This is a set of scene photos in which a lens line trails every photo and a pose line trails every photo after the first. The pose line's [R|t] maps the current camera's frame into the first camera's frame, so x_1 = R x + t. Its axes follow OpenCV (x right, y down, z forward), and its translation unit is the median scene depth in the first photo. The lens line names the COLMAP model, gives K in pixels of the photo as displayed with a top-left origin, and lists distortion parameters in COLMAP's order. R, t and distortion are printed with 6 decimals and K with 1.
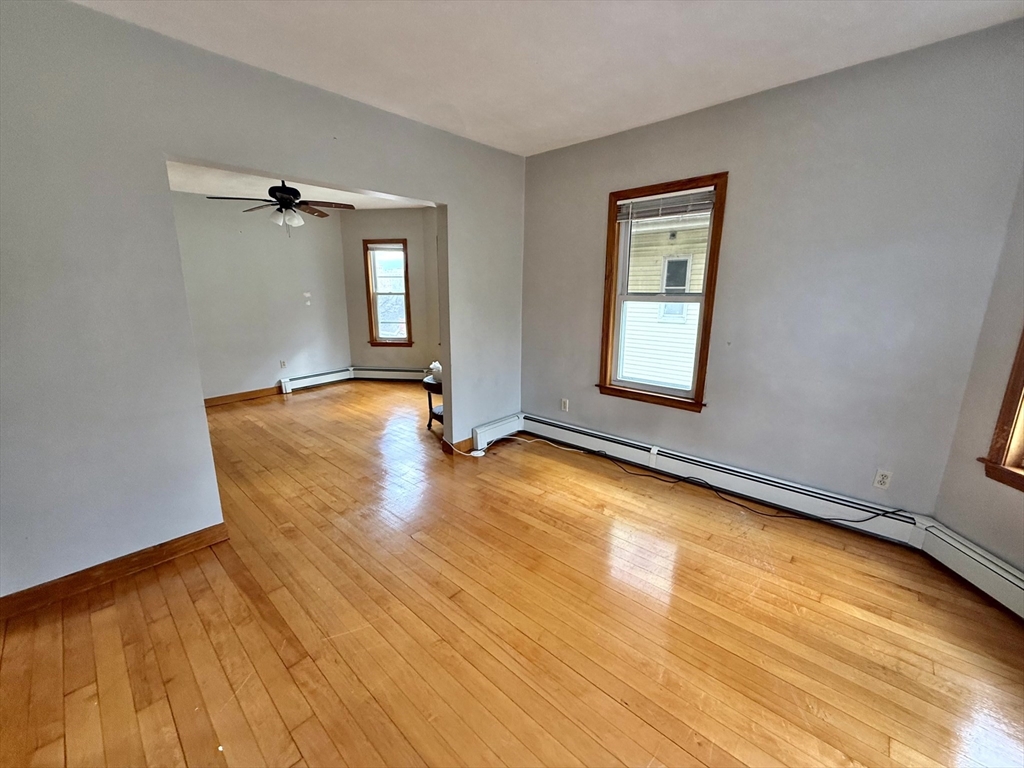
lens RADIAL K [[408.4, 0, 512.0], [0, 408.4, 384.0], [0, 0, 1]] dist [-0.000676, 0.000038]
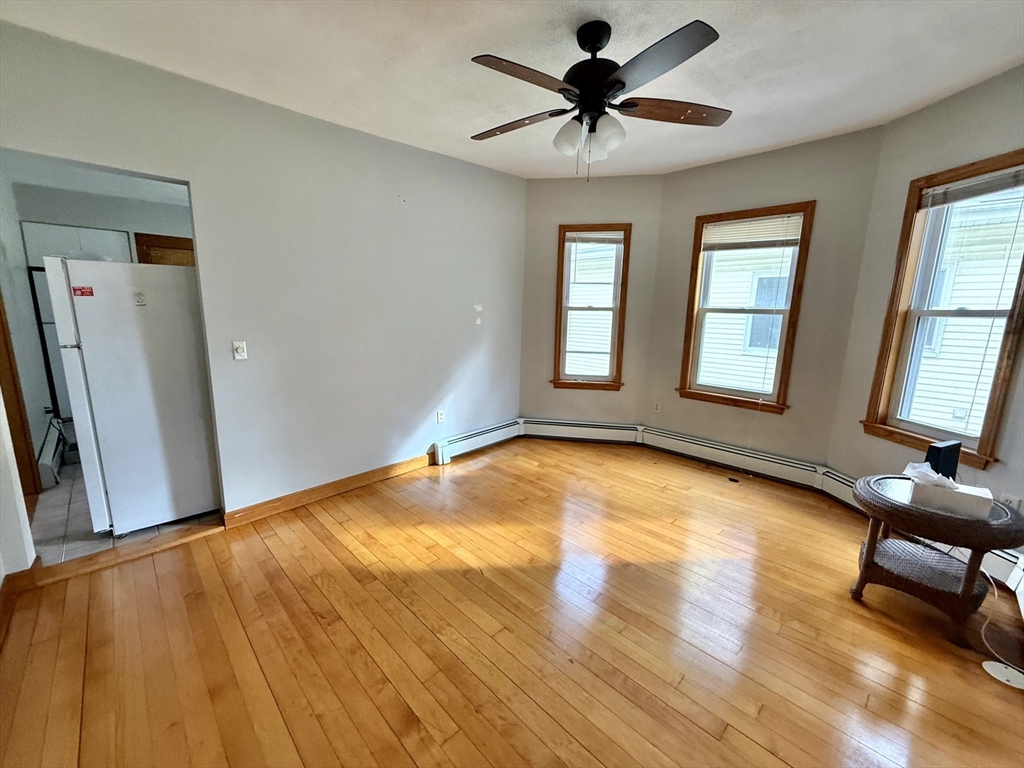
lens RADIAL K [[408.4, 0, 512.0], [0, 408.4, 384.0], [0, 0, 1]] dist [-0.000676, 0.000038]
pose [[0.998452, 0.025560, -0.049394, -0.401749], [-0.027778, 0.998613, -0.044737, -0.071257], [0.048182, 0.046040, 0.997777, 0.363070]]
